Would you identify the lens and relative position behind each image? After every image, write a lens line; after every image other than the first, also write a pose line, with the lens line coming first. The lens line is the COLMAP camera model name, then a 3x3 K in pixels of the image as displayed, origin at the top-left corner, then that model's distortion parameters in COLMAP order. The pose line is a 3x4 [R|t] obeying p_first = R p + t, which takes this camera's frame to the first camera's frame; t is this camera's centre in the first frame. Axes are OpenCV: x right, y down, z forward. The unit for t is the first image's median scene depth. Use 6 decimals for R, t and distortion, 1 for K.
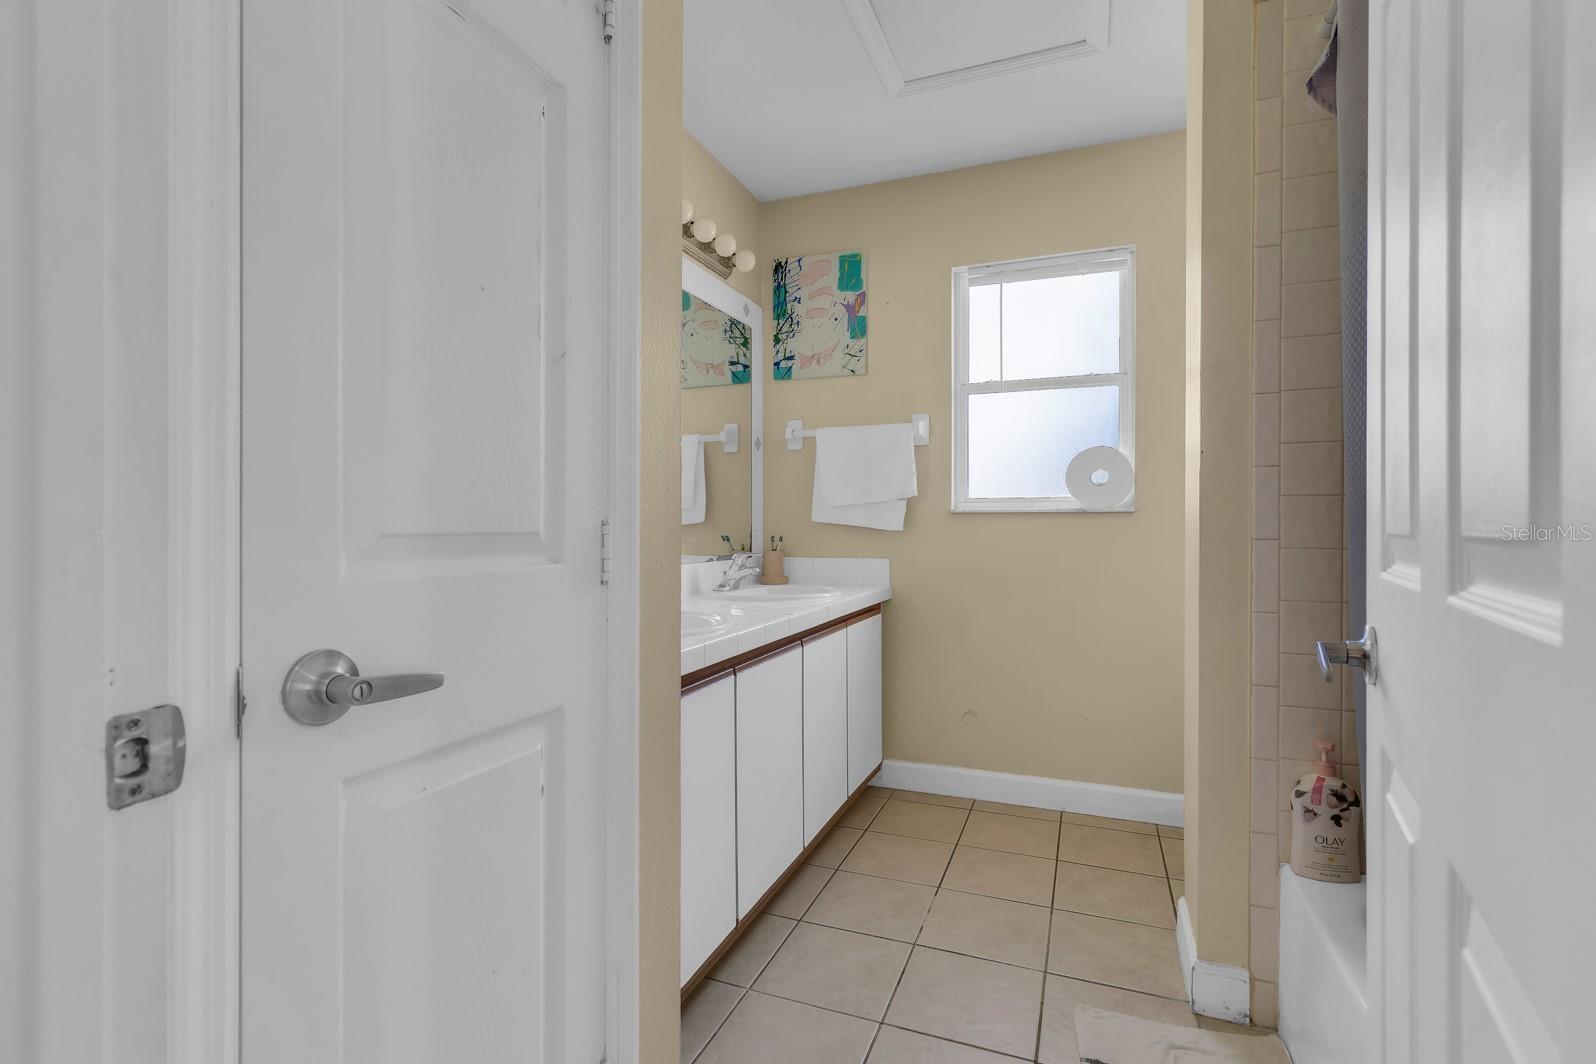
lens RADIAL K [[731.6, 0, 790.8], [0, 731.6, 527.7], [0, 0, 1]] dist [-0.000430, 0.000302]
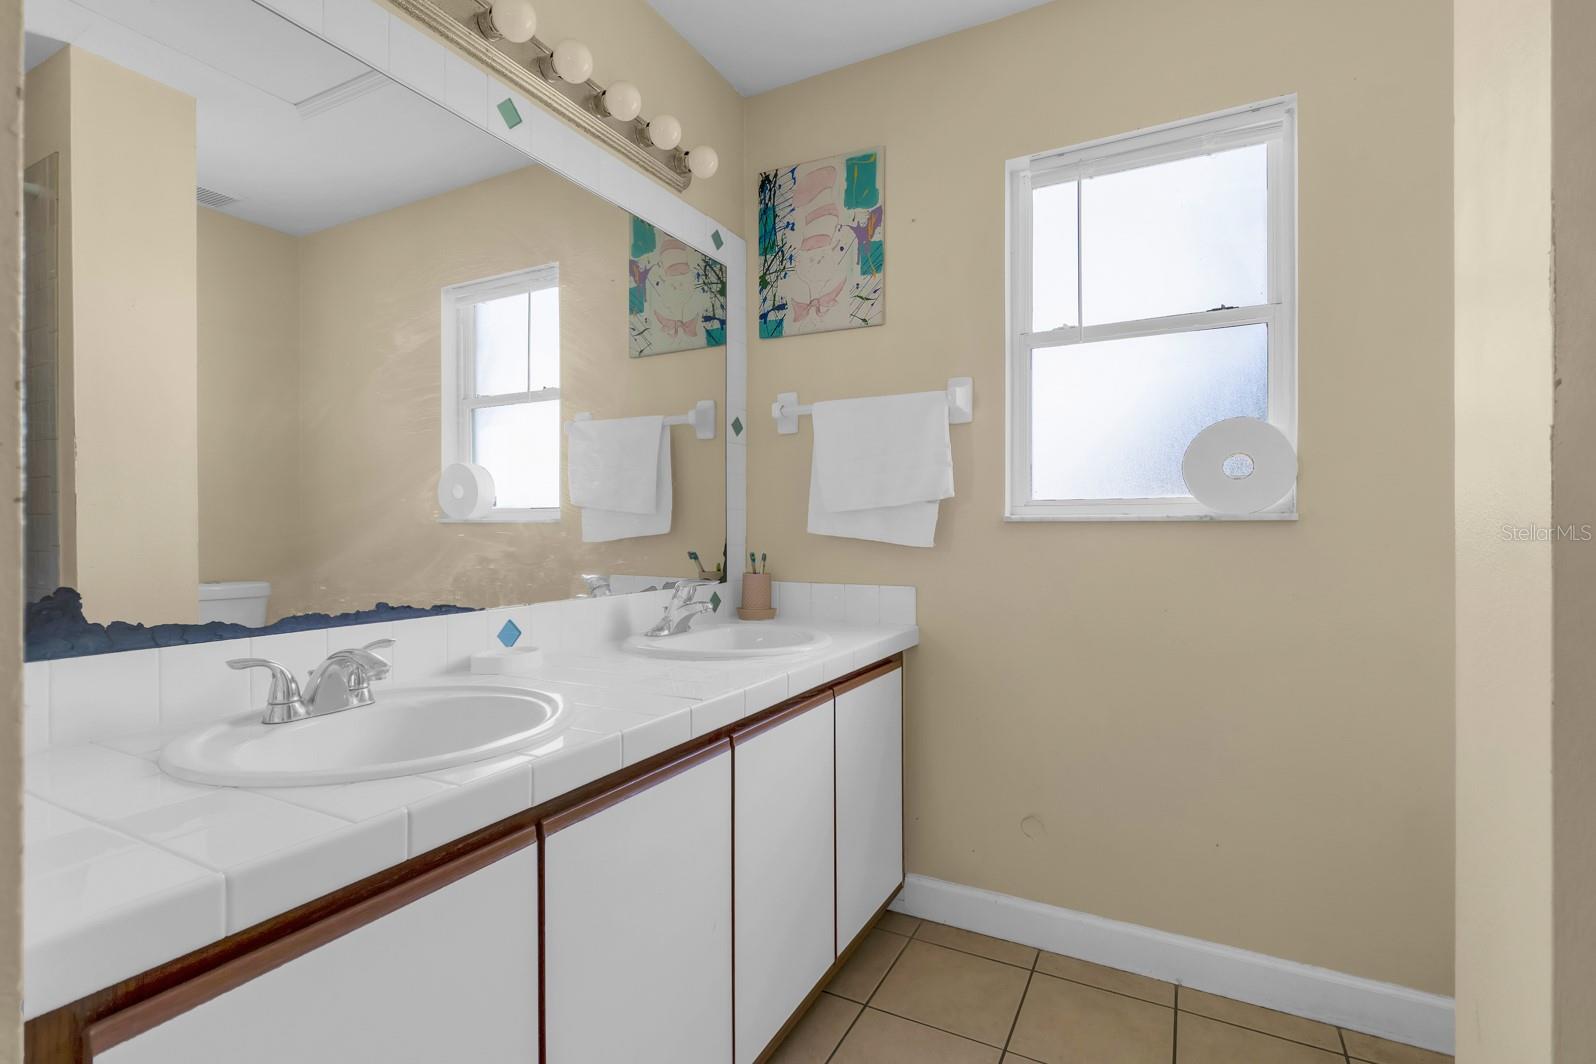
lens RADIAL K [[731.6, 0, 809.4], [0, 731.6, 530.4], [0, 0, 1]] dist [-0.000430, 0.000302]
pose [[0.996645, 0.001227, -0.081836, 0.090409], [-0.001683, 0.999983, -0.005503, -0.007718], [0.081828, 0.005622, 0.996631, 0.296066]]
